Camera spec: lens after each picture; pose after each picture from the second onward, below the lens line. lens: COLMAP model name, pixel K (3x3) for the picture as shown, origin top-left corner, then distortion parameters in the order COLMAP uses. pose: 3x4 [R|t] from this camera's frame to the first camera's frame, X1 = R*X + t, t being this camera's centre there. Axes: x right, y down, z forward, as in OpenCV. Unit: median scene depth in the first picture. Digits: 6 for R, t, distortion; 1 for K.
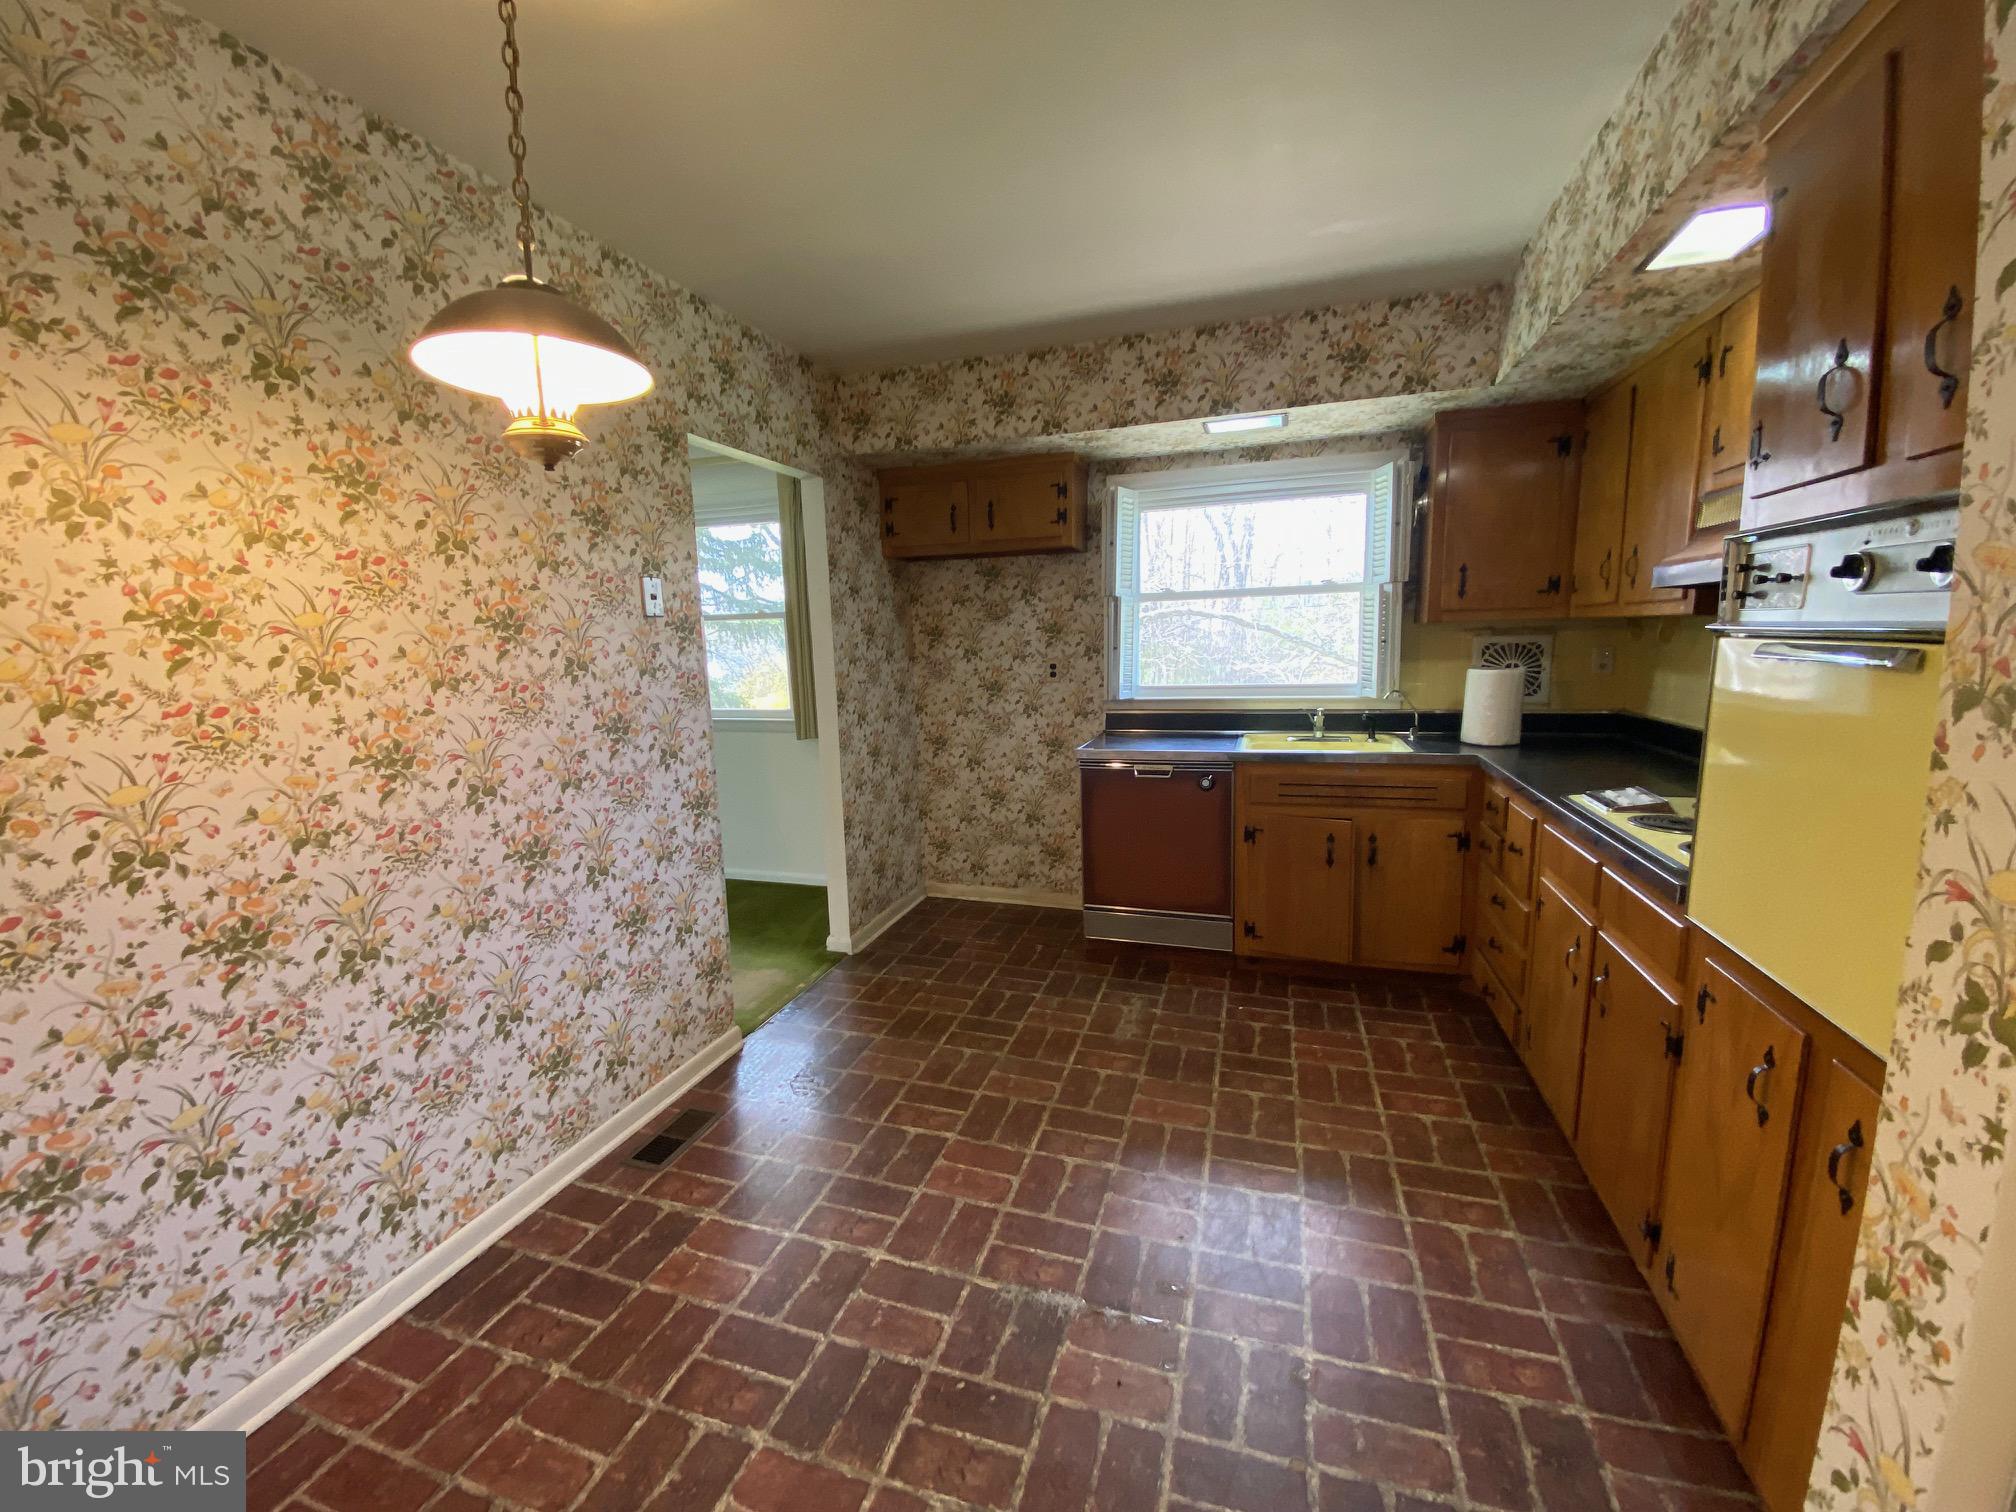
lens RADIAL K [[820.0, 0, 991.5], [0, 820.0, 762.4], [0, 0, 1]] dist [0.034398, -0.027492]
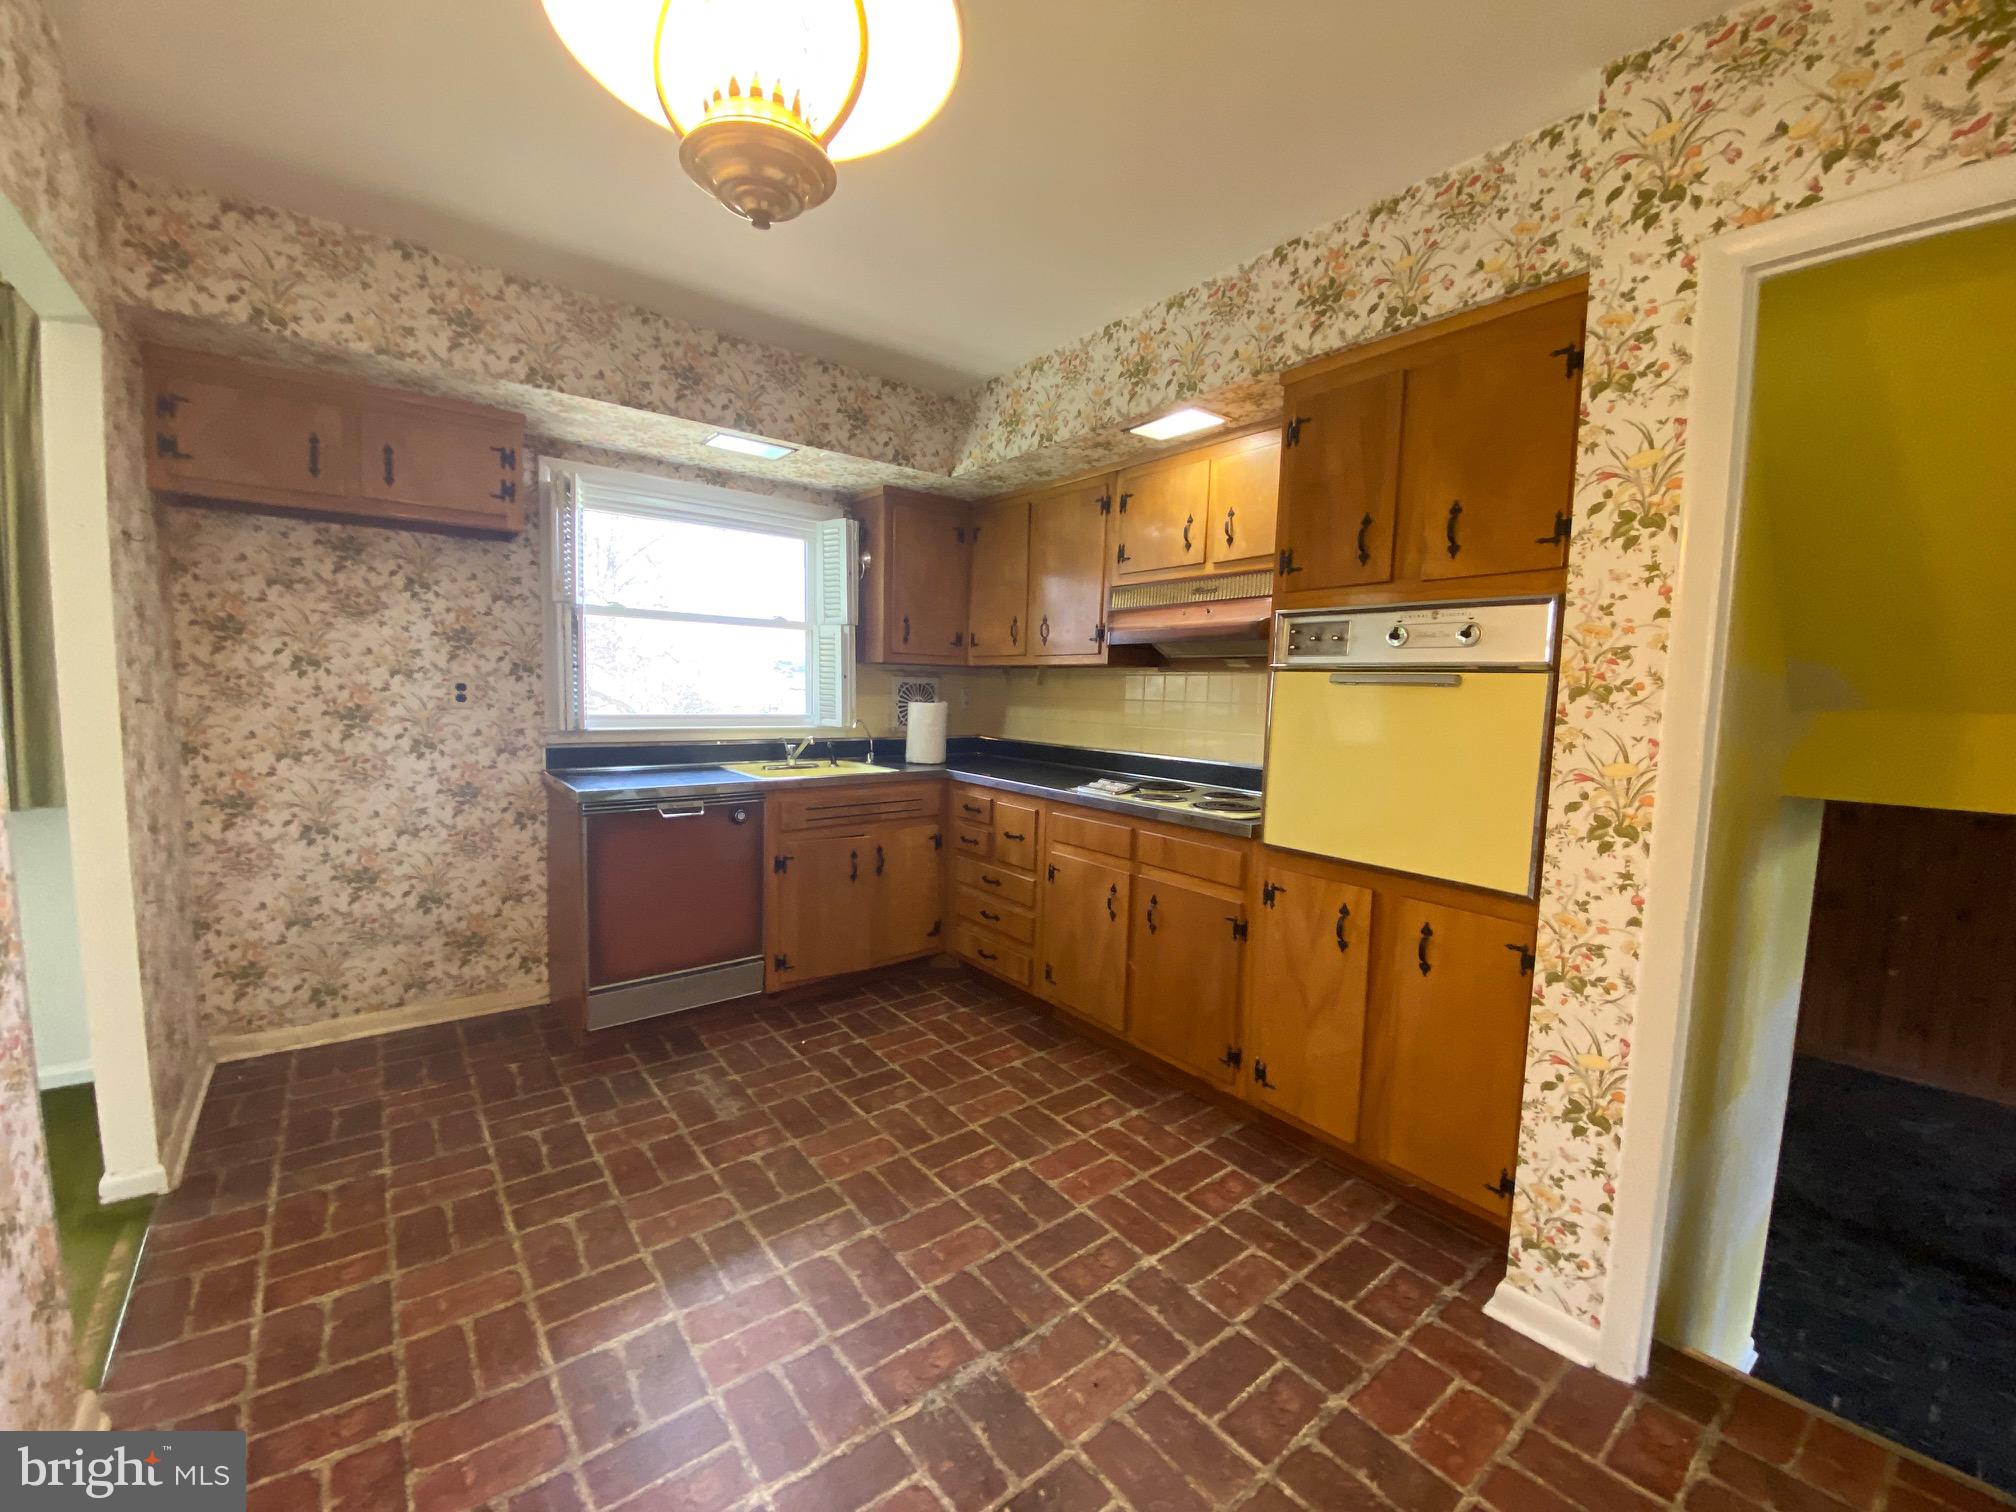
lens RADIAL K [[820.0, 0, 991.5], [0, 820.0, 762.4], [0, 0, 1]] dist [0.034398, -0.027492]
pose [[0.544265, -0.035968, 0.838142, -0.351368], [0.086686, 0.996144, -0.013543, 0.002100], [-0.834423, 0.080026, 0.545284, 0.241837]]
